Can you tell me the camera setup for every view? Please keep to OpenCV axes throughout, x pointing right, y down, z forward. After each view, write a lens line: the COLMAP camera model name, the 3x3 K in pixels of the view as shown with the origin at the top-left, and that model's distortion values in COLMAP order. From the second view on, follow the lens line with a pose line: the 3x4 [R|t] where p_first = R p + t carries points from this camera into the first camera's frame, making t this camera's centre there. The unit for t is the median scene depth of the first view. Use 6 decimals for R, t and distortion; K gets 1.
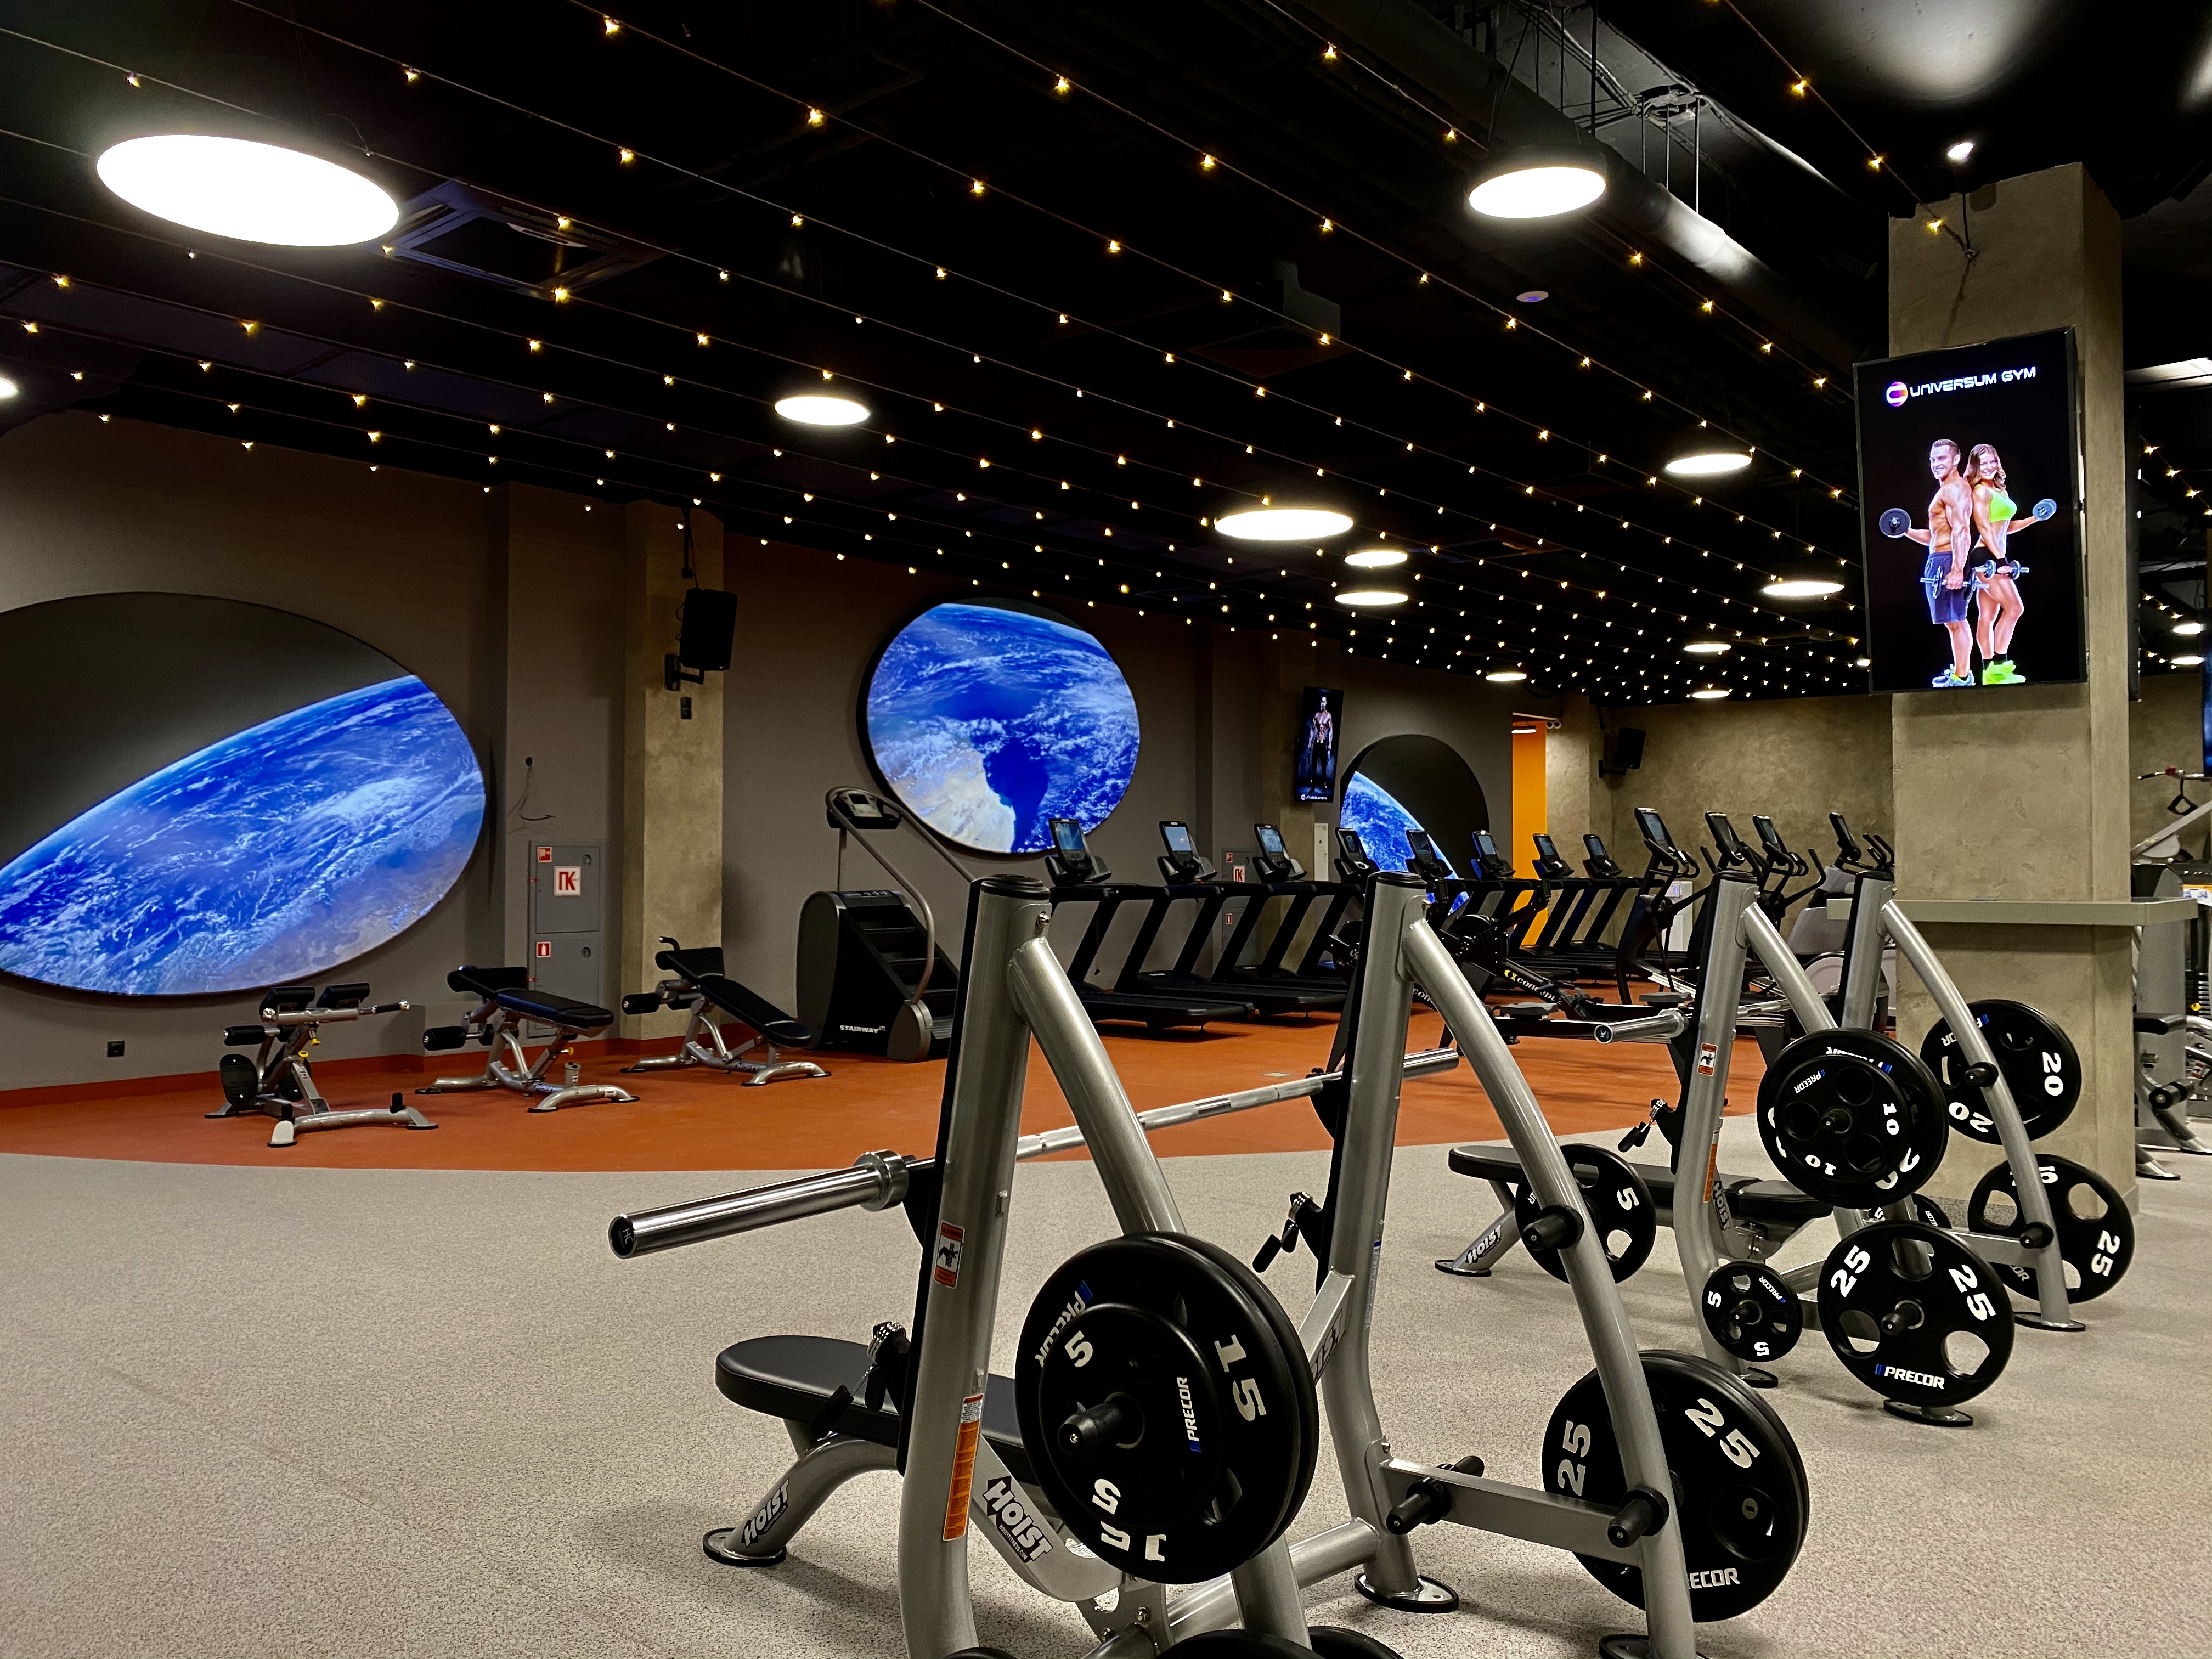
lens RADIAL K [[1697.2, 0, 1101.7], [0, 1697.2, 821.6], [0, 0, 1]] dist [0.035369, -0.026574]
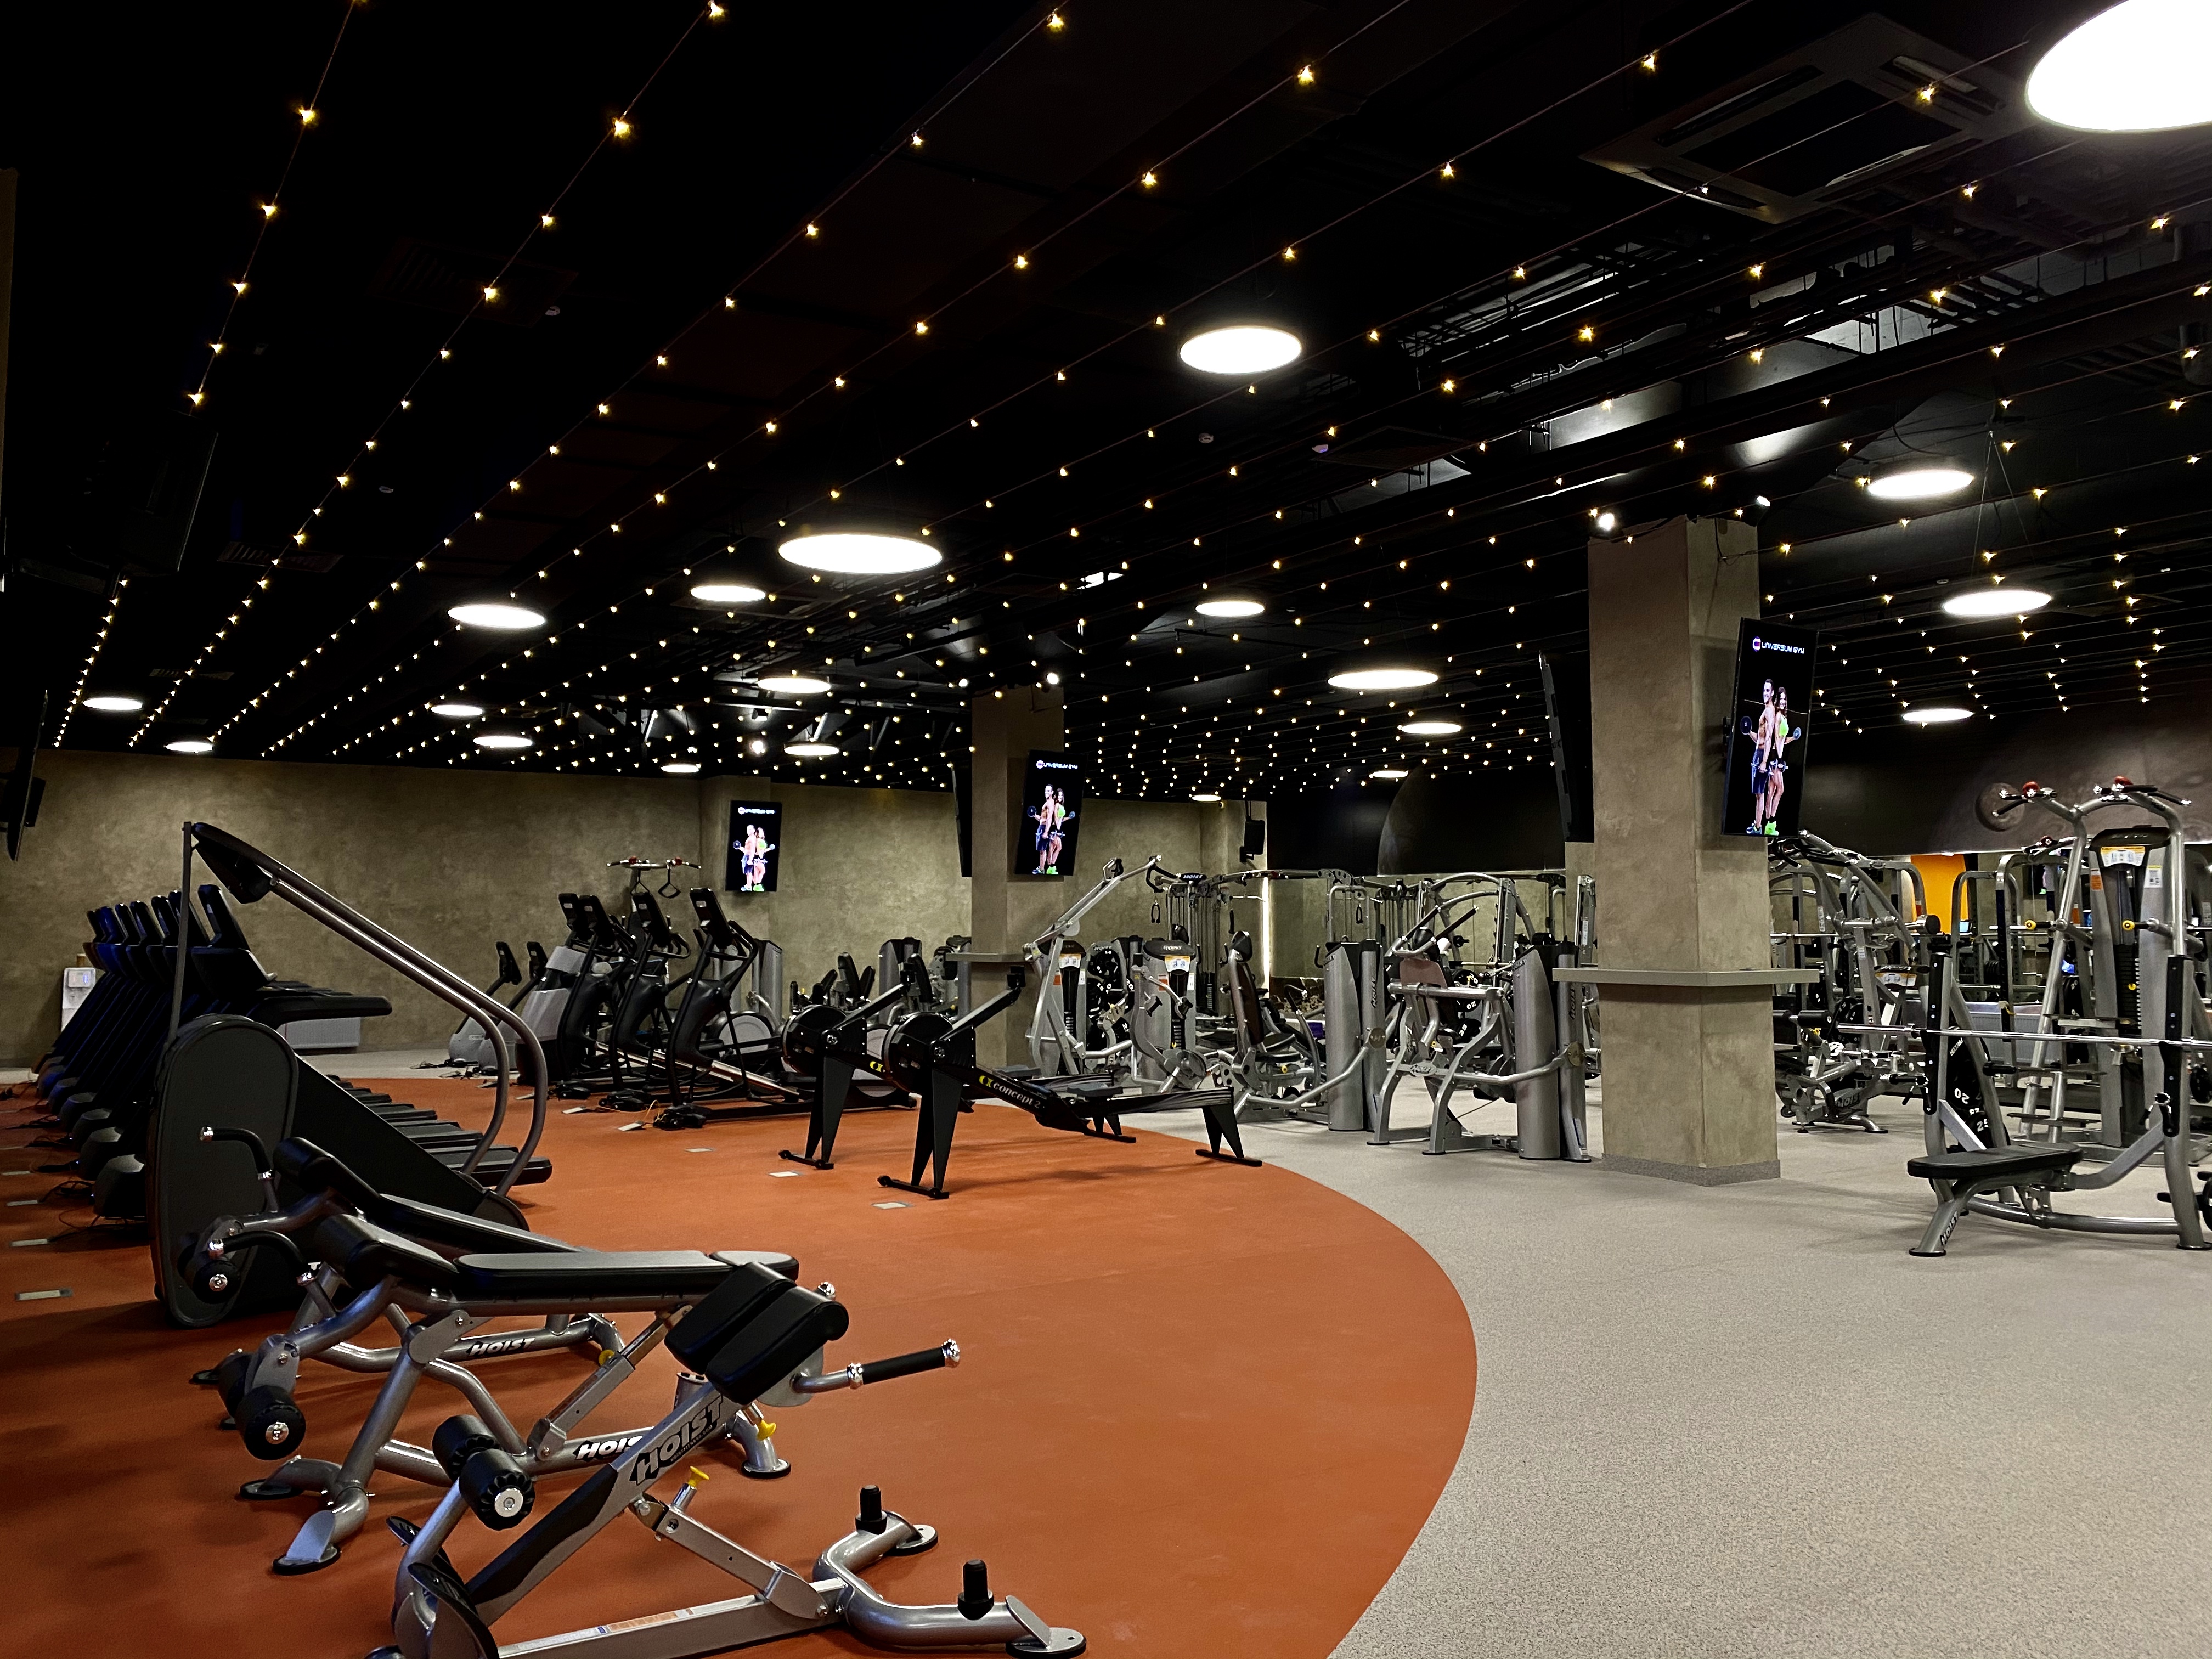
lens RADIAL K [[1697.2, 0, 1090.3], [0, 1697.2, 822.8], [0, 0, 1]] dist [0.035369, -0.026574]
pose [[0.290066, 0.057271, 0.955291, -1.216753], [-0.018002, 0.998358, -0.054387, 0.007147], [-0.956837, -0.001421, 0.290621, 1.165606]]
